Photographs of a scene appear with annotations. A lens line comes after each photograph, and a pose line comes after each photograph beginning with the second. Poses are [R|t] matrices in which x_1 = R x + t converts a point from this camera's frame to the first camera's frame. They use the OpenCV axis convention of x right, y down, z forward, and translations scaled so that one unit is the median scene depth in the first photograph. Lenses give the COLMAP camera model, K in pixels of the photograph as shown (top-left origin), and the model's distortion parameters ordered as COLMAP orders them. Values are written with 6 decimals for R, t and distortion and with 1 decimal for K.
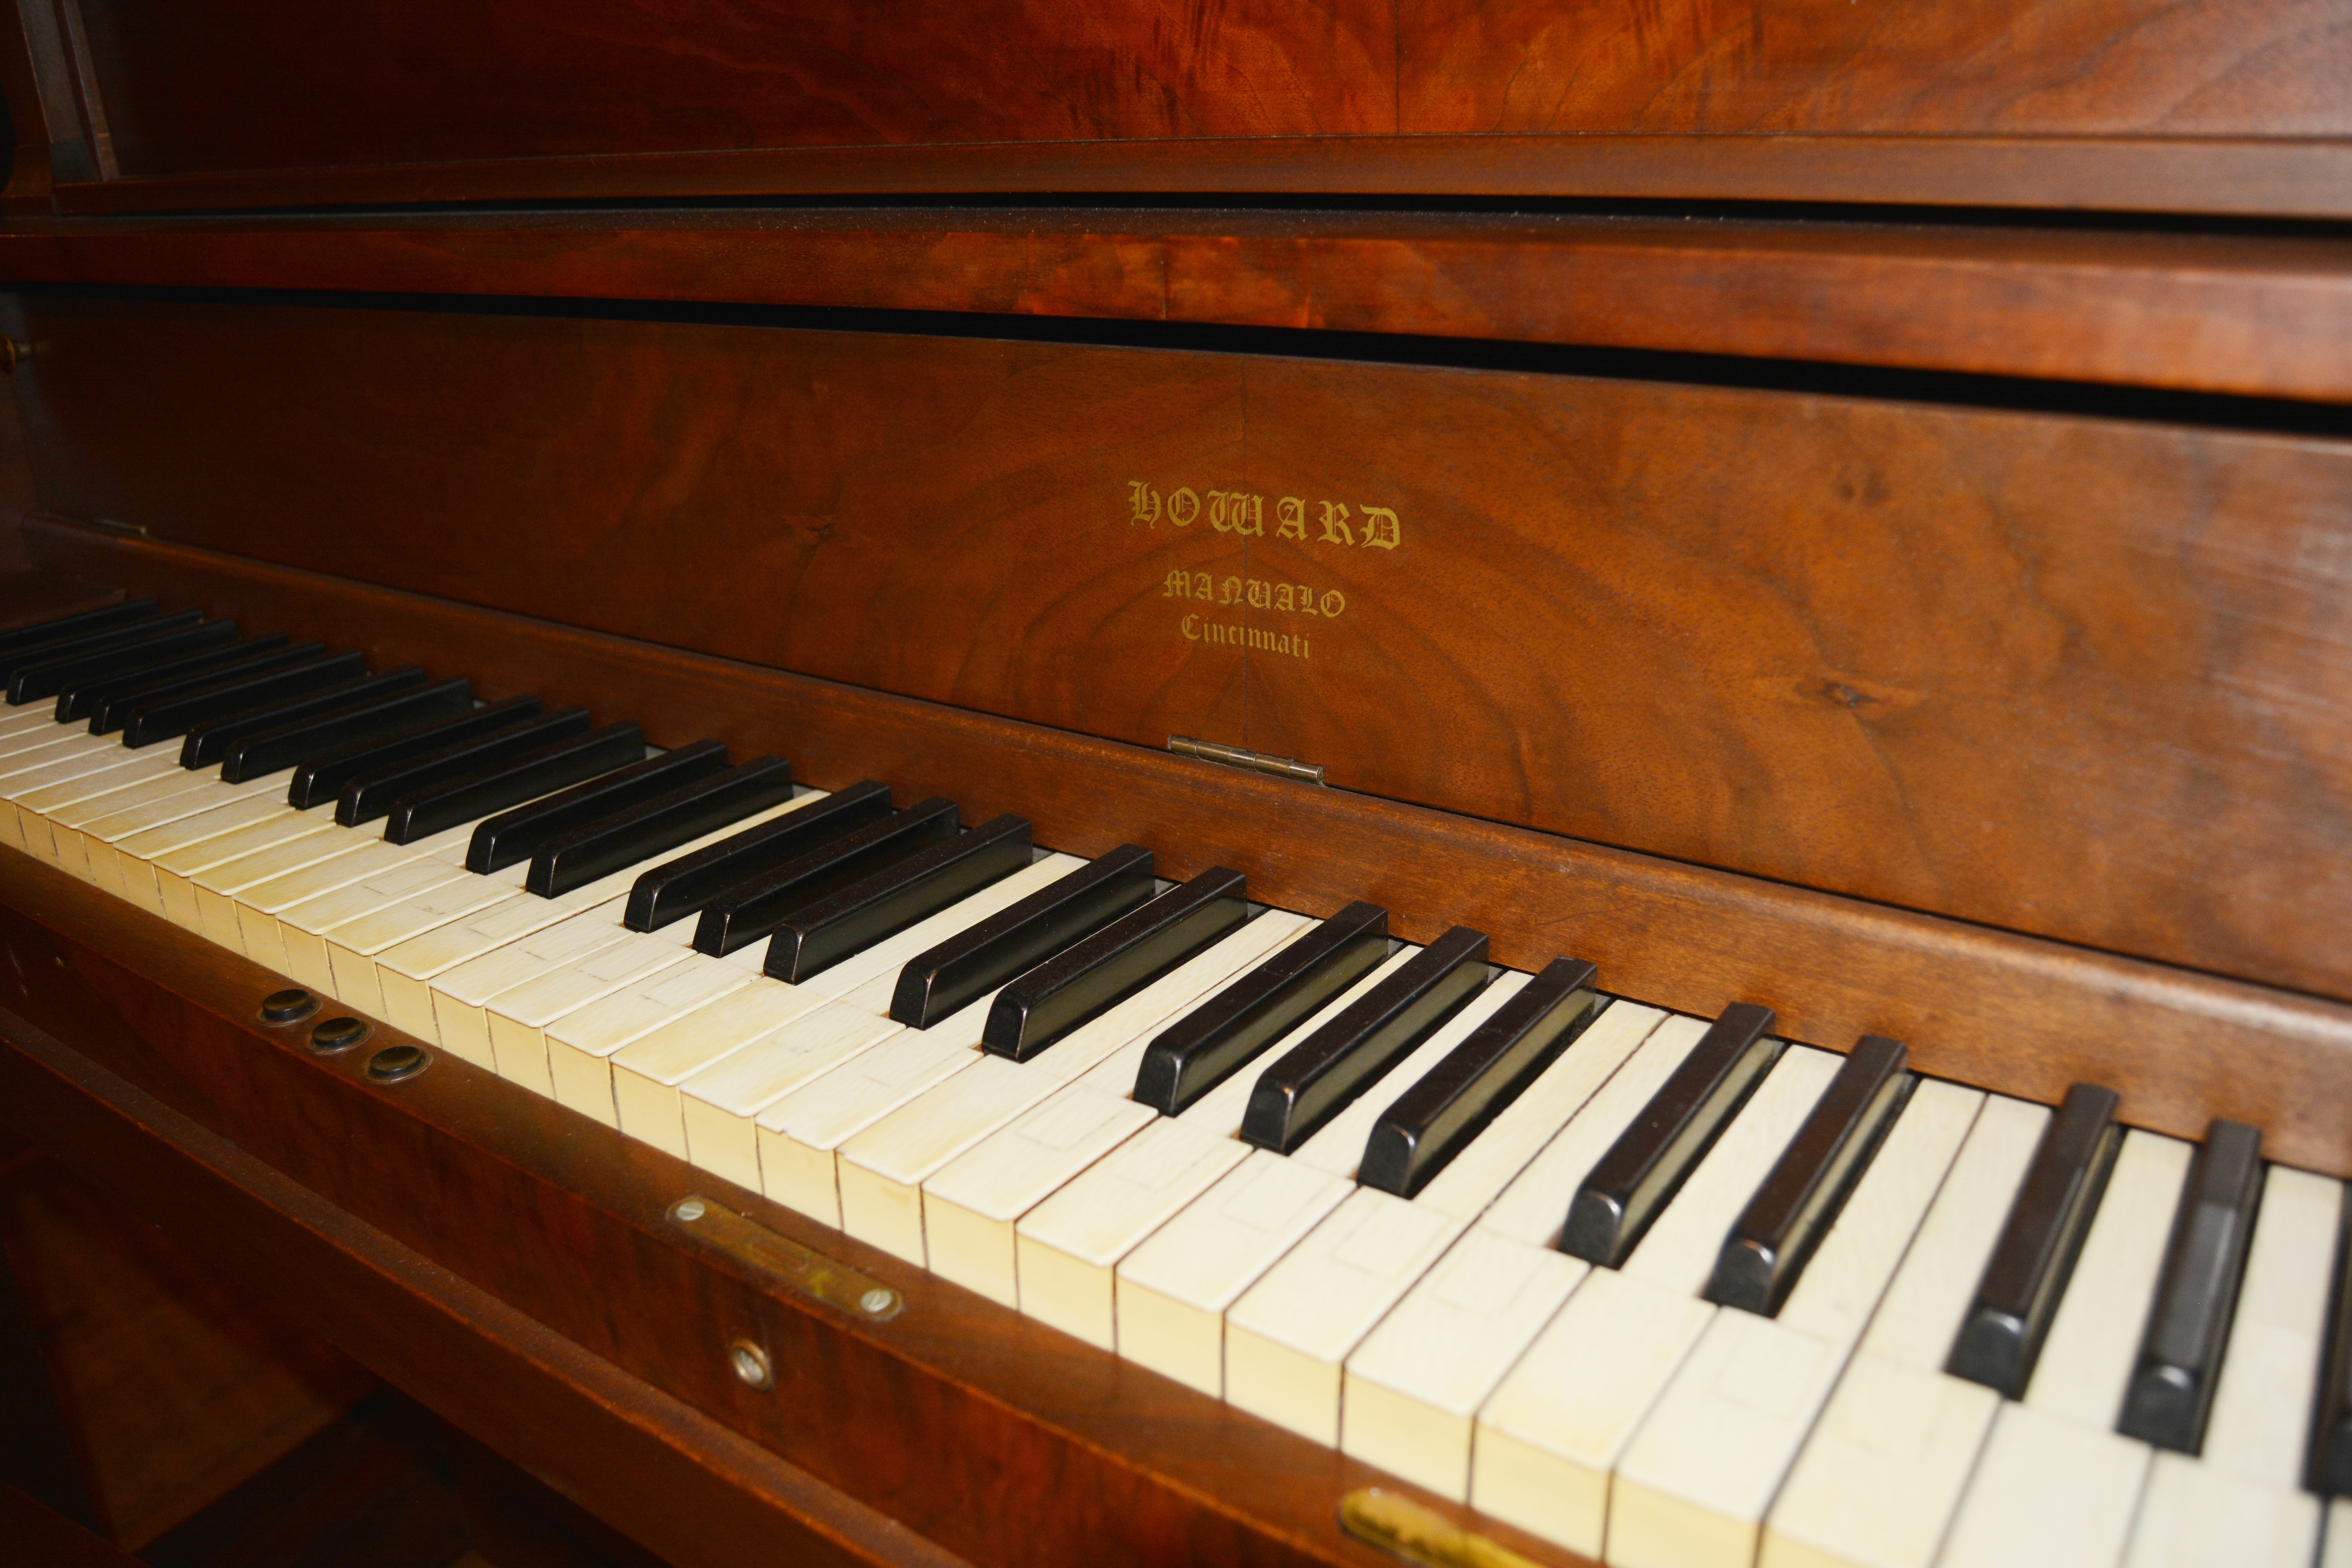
lens RADIAL K [[1820.1, 0, 1180.5], [0, 1820.1, 790.1], [0, 0, 1]] dist [-0.092463, 0.031766]
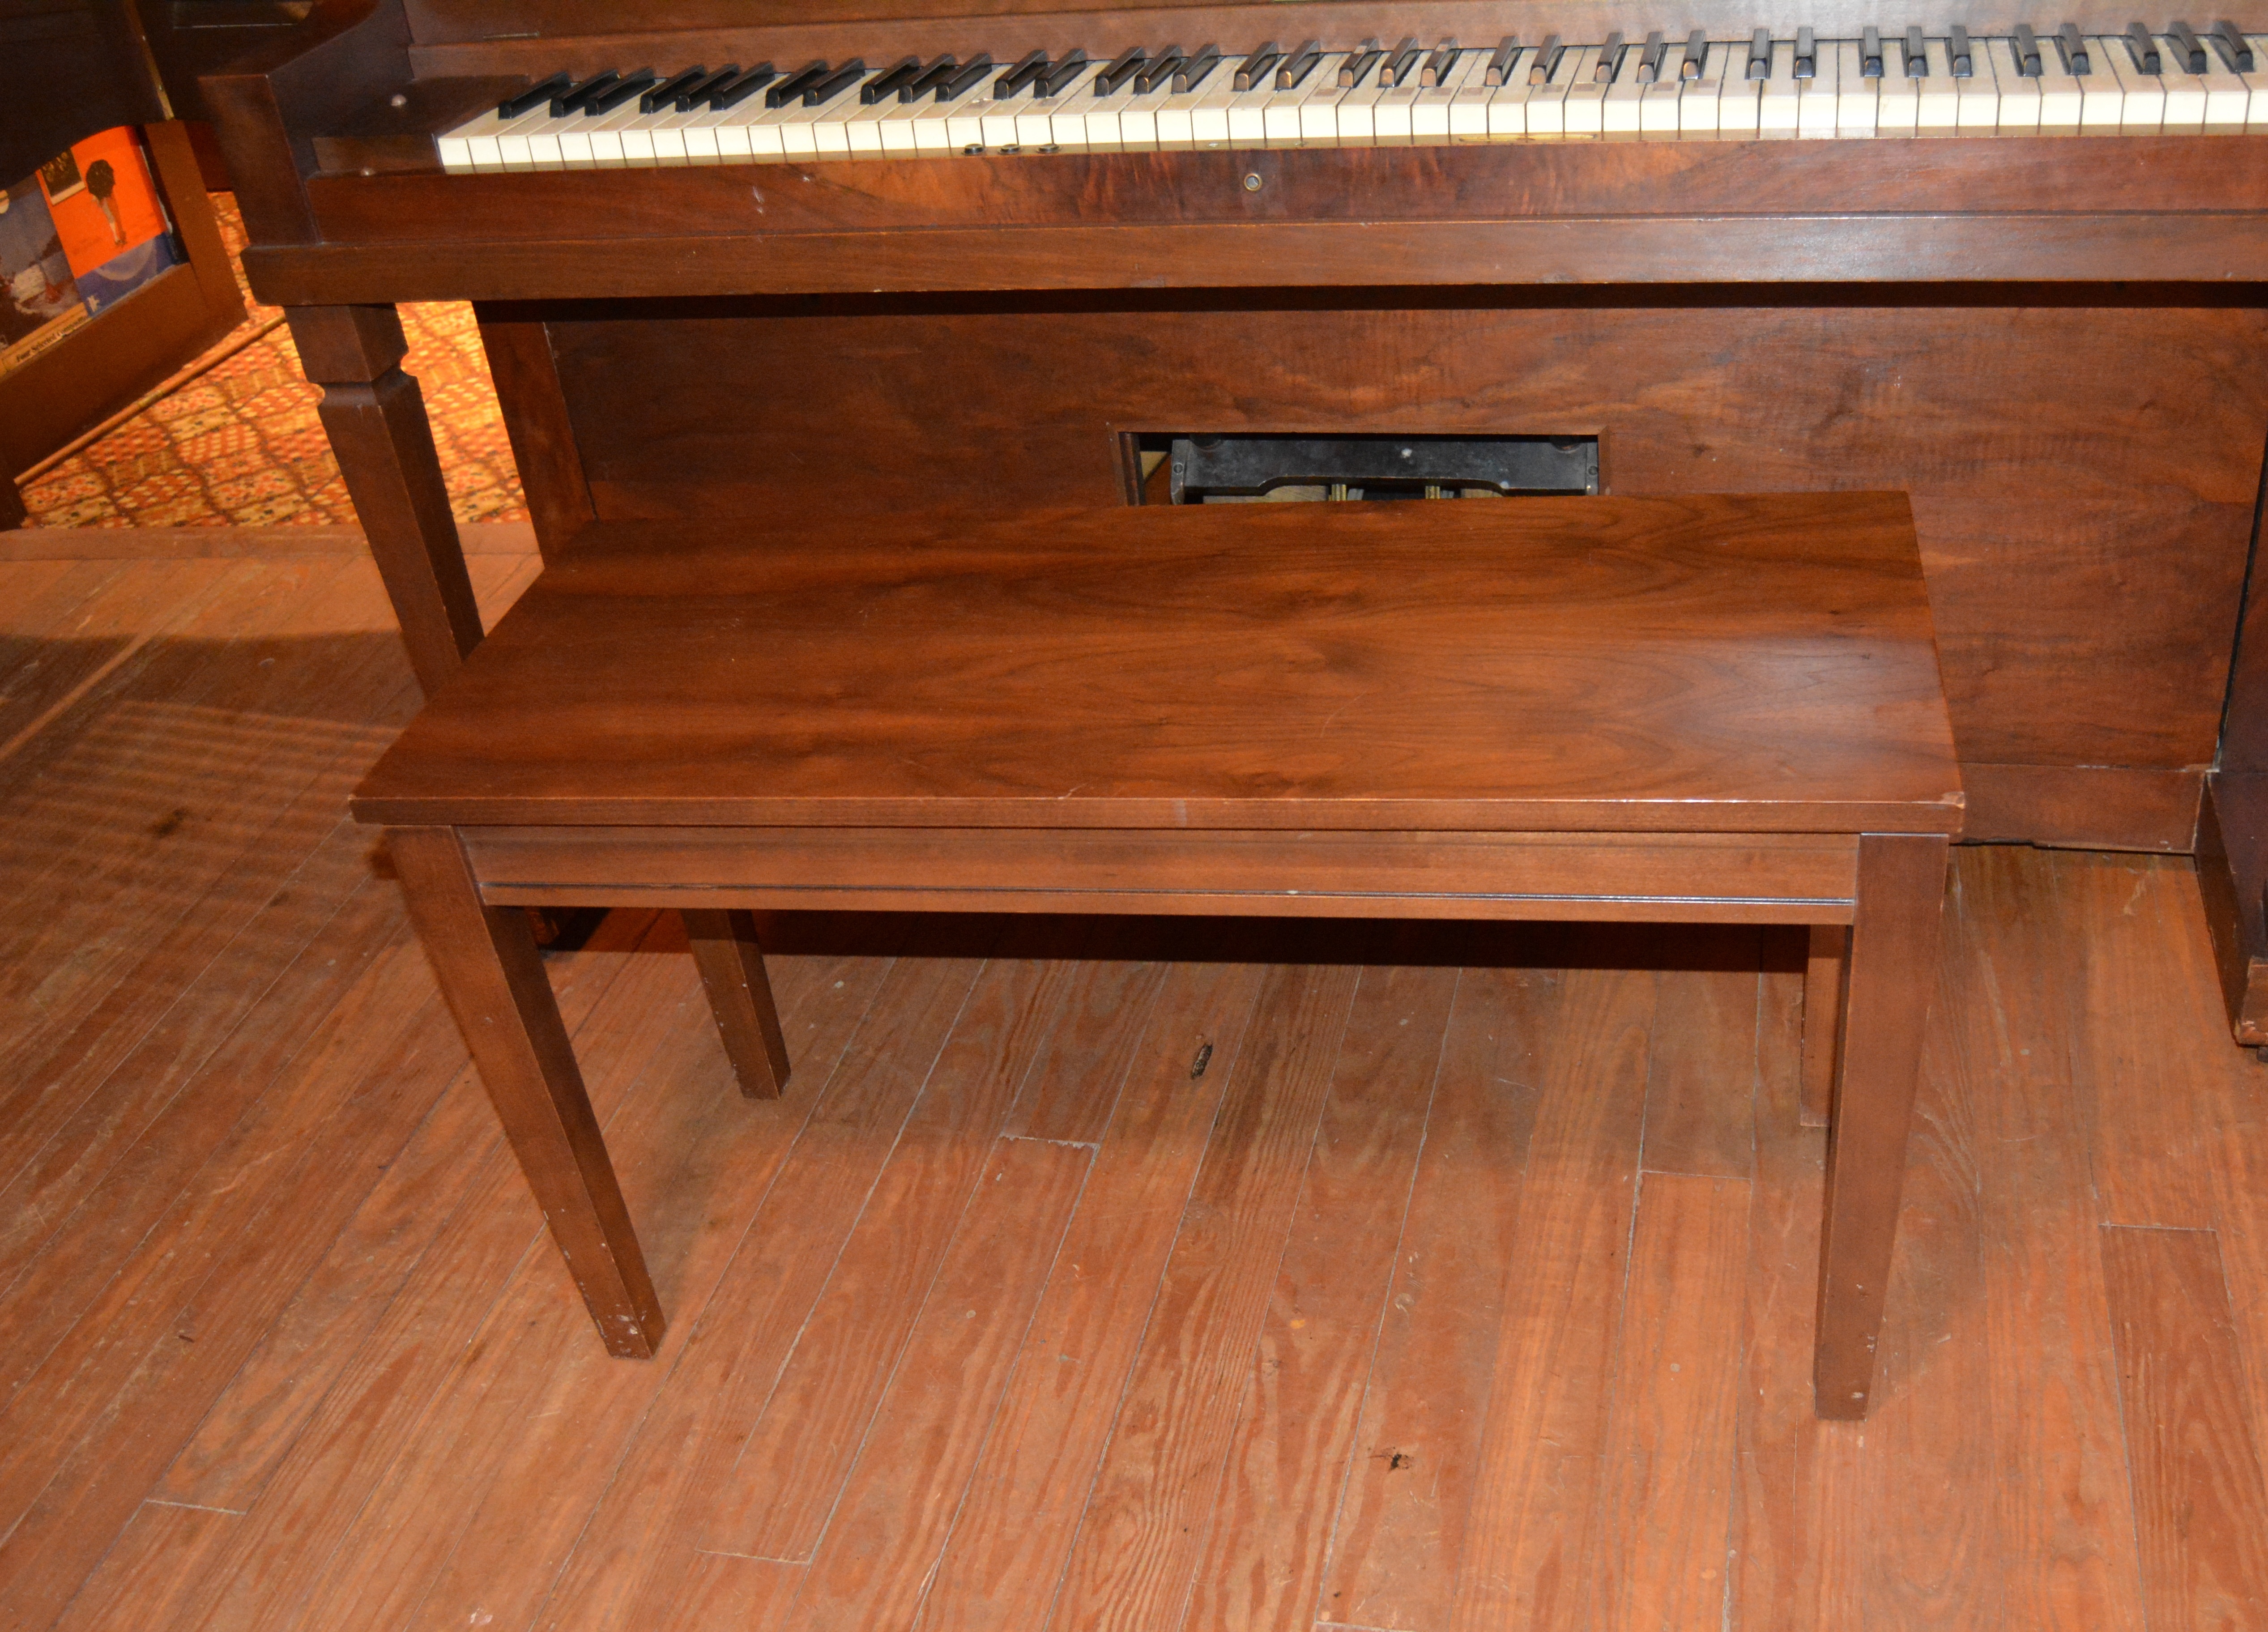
lens RADIAL K [[2271.9, 0, 1263.7], [0, 2271.9, 868.3], [0, 0, 1]] dist [-0.080460, 0.014317]
pose [[0.919489, -0.246602, 0.306148, -1.413079], [0.189779, 0.960469, 0.203674, 0.552529], [-0.344272, -0.129175, 0.929941, -2.313439]]
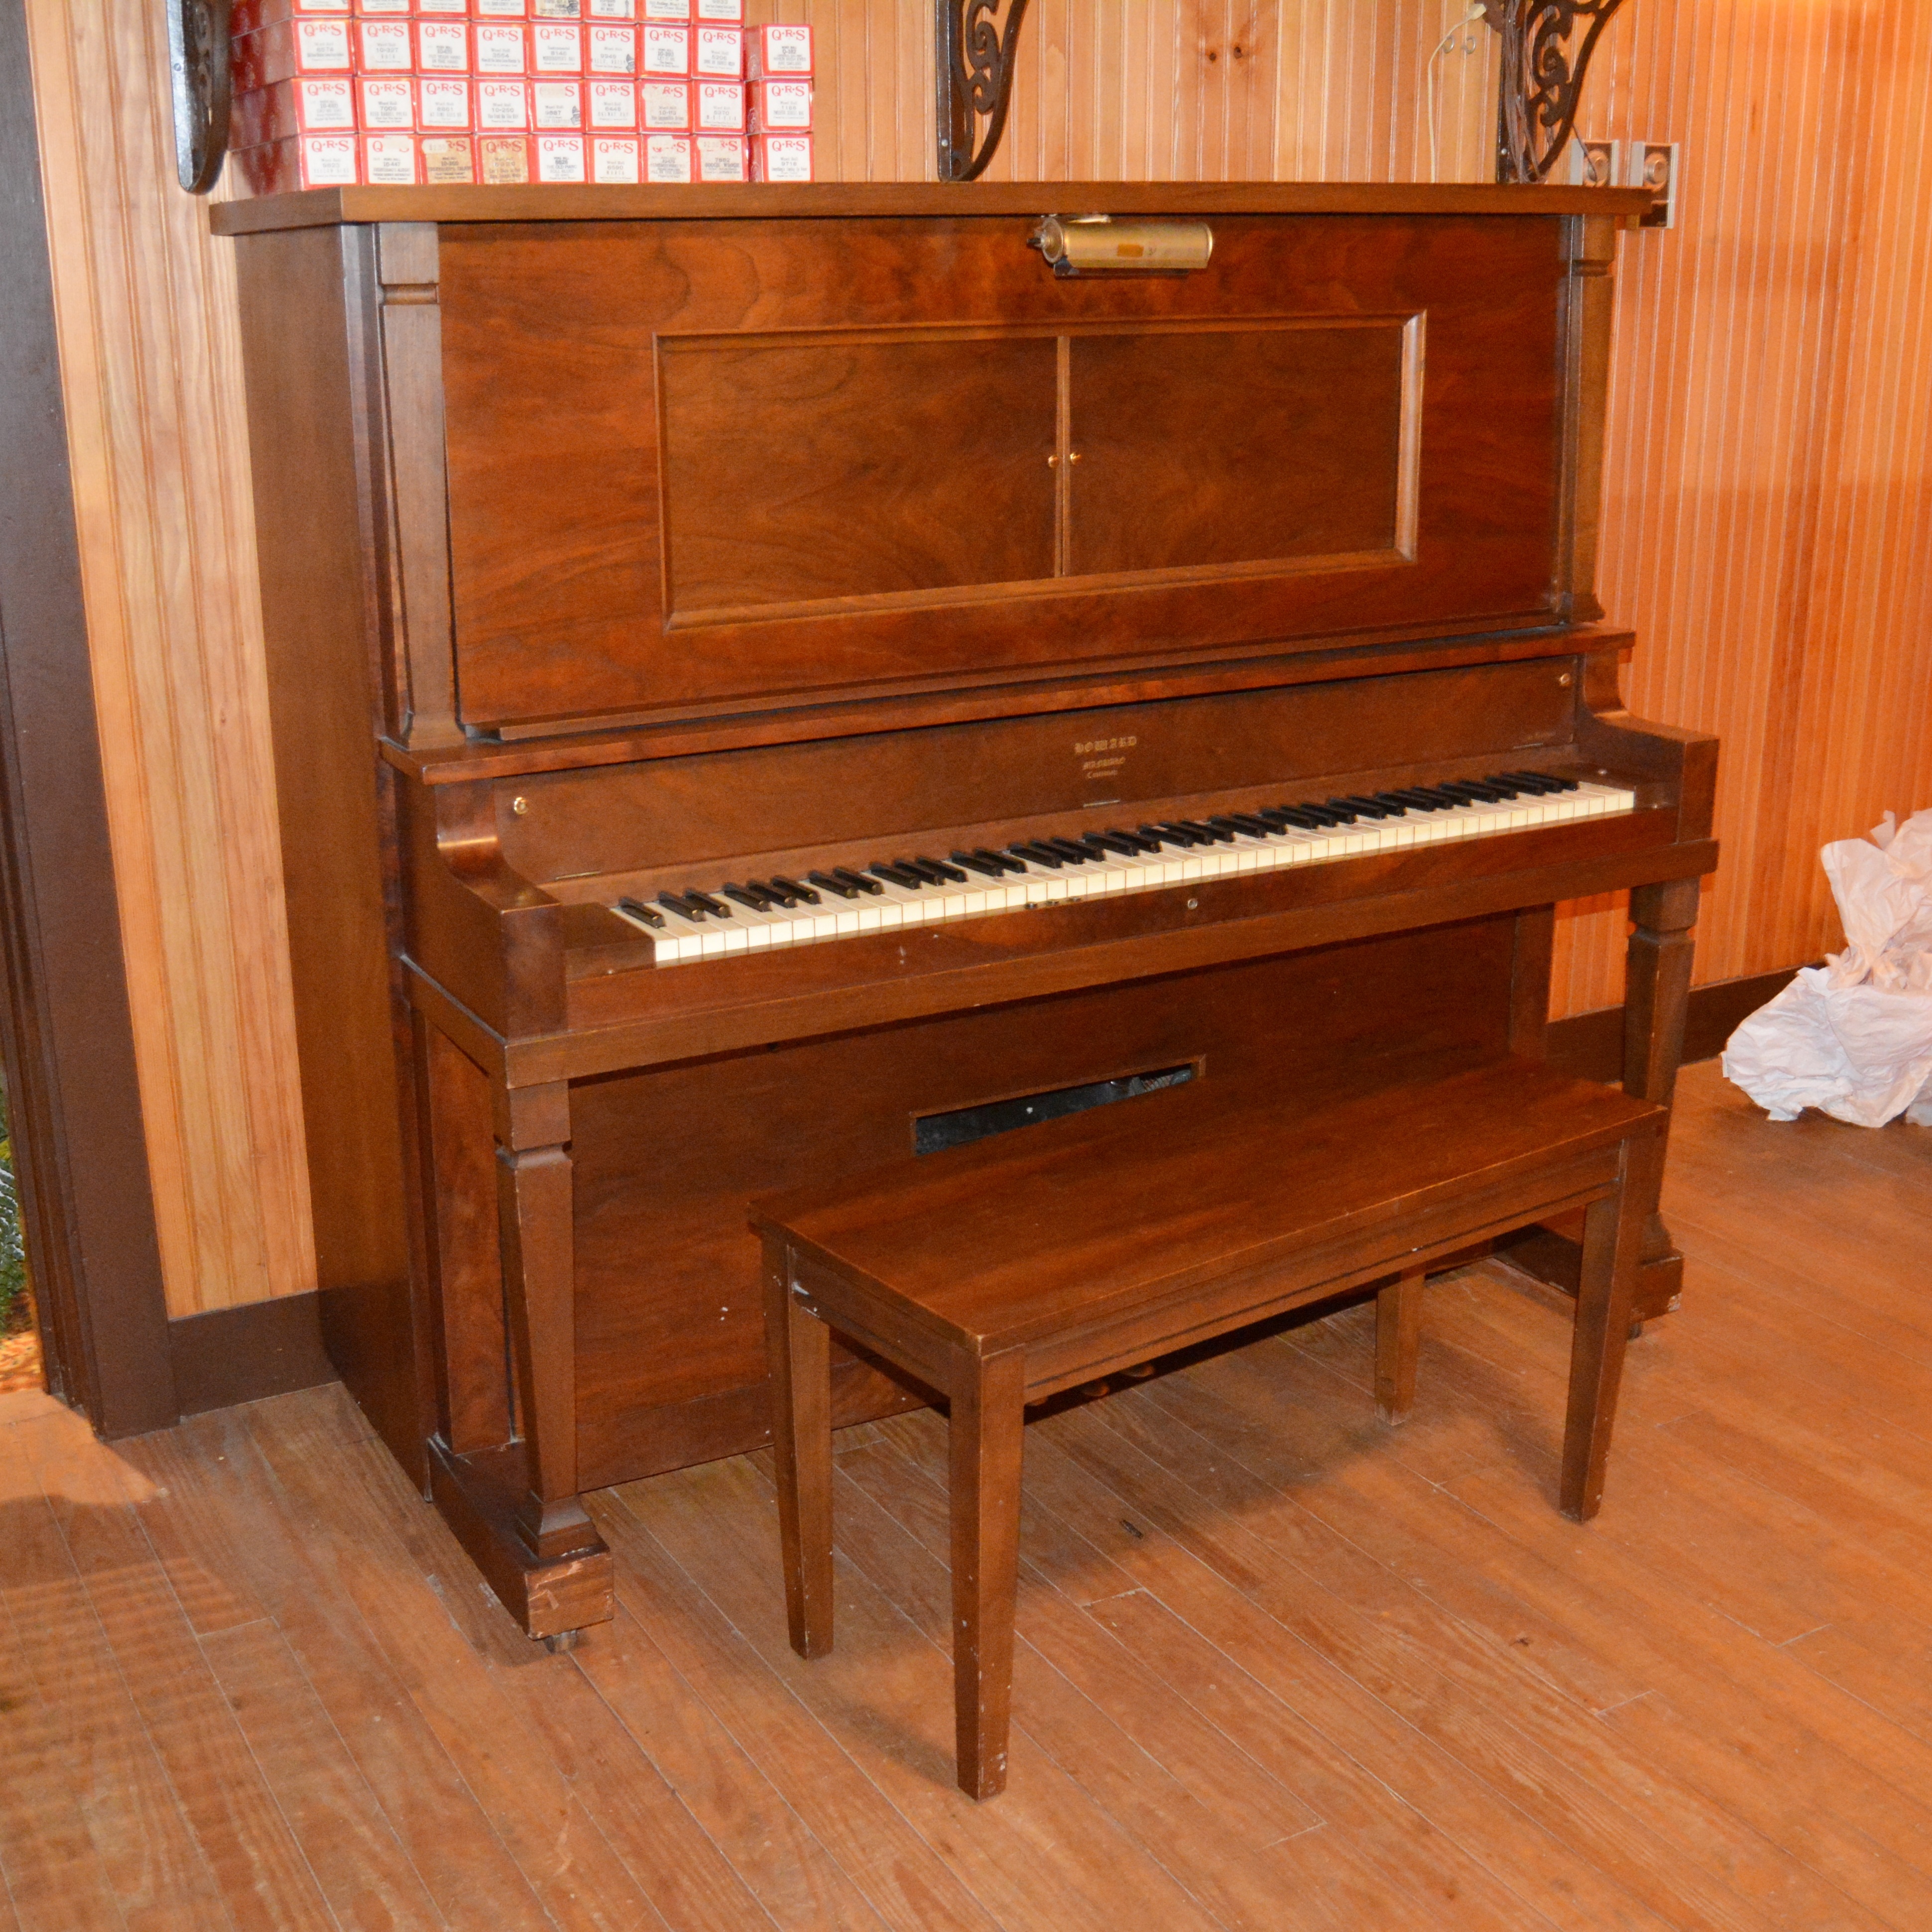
lens RADIAL K [[2441.2, 0, 921.5], [0, 2441.2, 971.5], [0, 0, 1]] dist [-0.078022, 0.021175]
pose [[0.445048, -0.224214, 0.866984, -5.461812], [0.331635, 0.940579, 0.073008, -0.214252], [-0.831836, 0.255030, 0.492960, -1.427688]]
